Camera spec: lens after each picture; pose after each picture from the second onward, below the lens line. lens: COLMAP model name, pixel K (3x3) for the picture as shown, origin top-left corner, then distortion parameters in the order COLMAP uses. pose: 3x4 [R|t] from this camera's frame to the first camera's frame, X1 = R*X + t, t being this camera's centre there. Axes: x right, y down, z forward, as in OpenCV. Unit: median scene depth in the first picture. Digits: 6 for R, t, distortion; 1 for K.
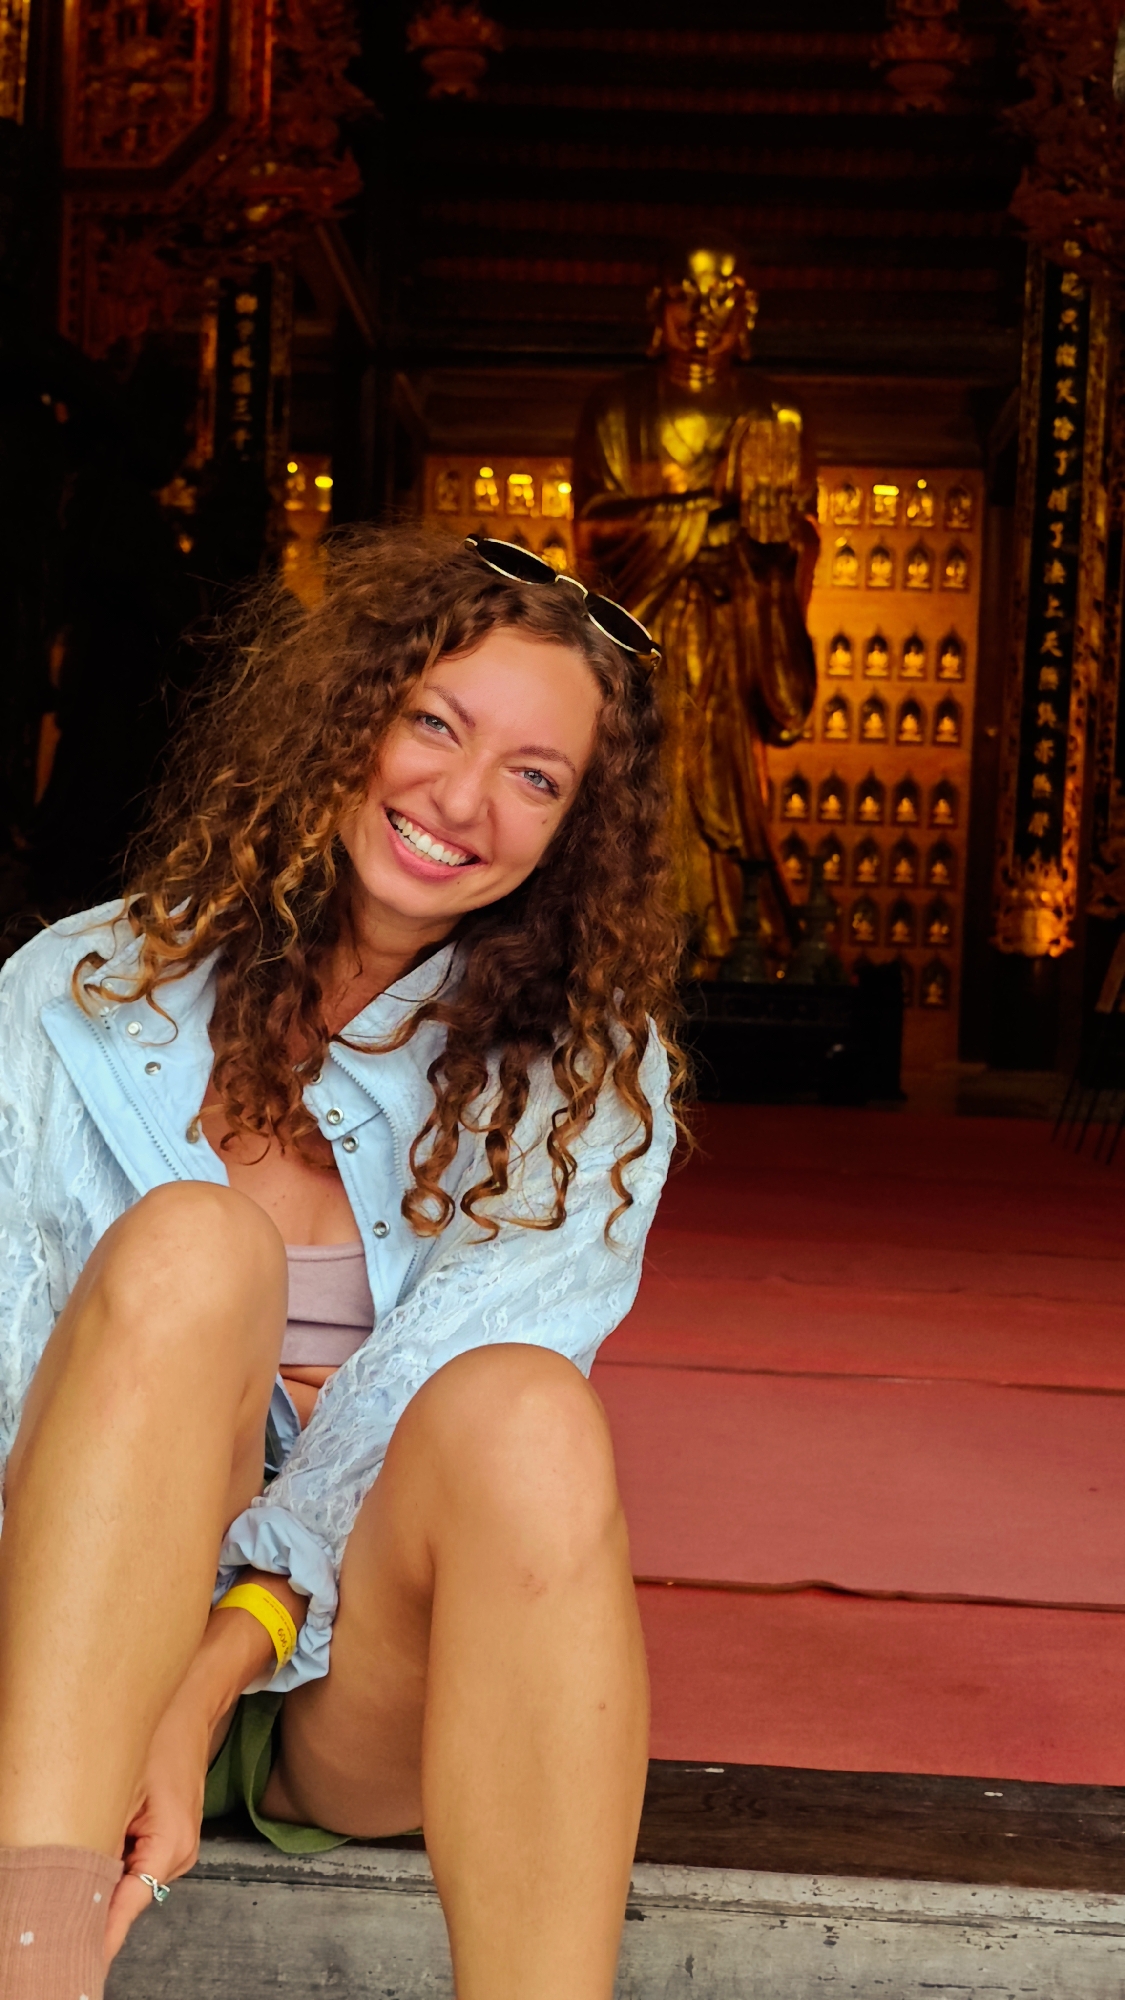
lens RADIAL K [[2801.5, 0, 569.2], [0, 2801.5, 958.7], [0, 0, 1]] dist [0.226930, -1.168000]
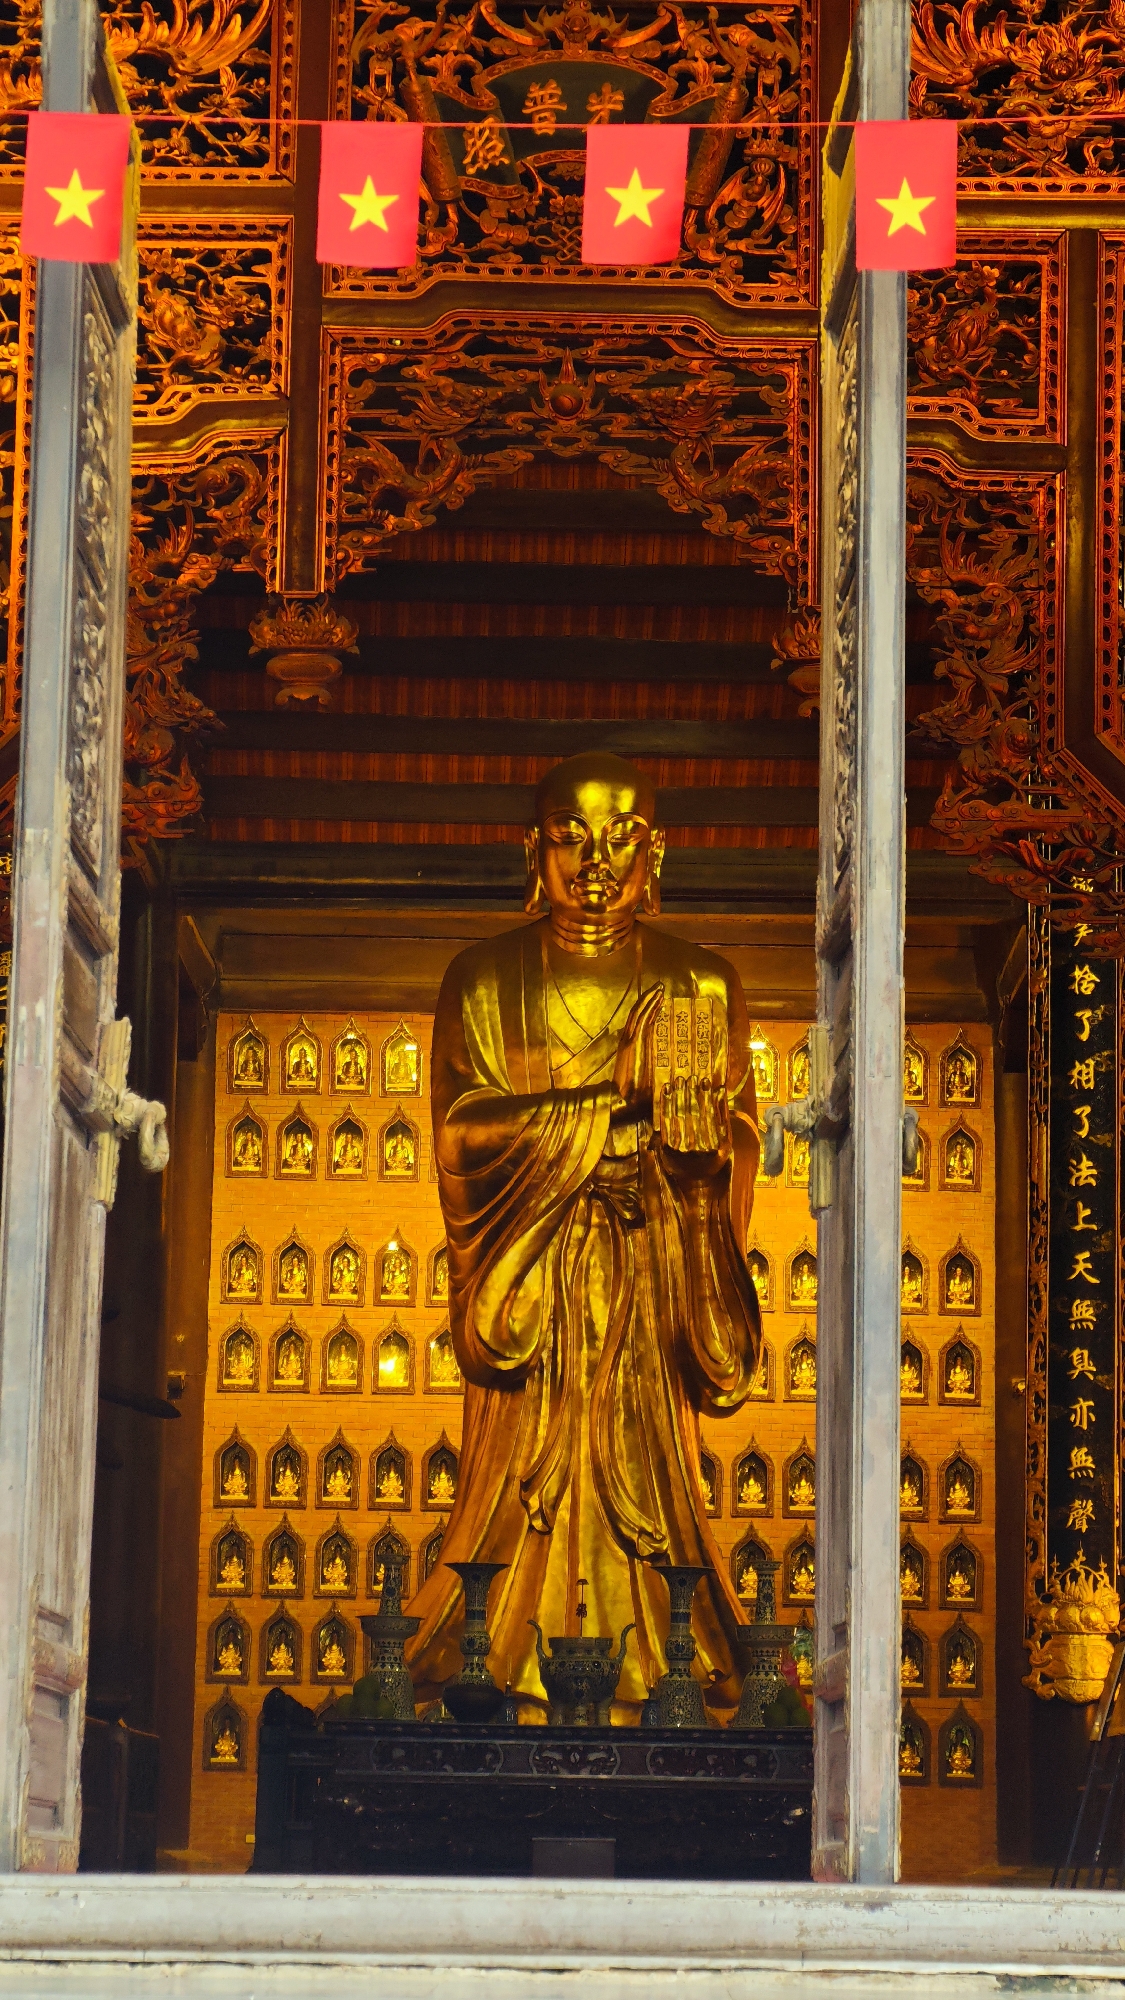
lens RADIAL K [[4945.4, 0, 488.7], [0, 4945.4, 1000.8], [0, 0, 1]] dist [0.444963, 0.164576]
pose [[0.999542, -0.022221, 0.020560, -0.010914], [0.025117, 0.987836, -0.153455, 0.017414], [-0.016900, 0.153901, 0.987942, -0.333009]]
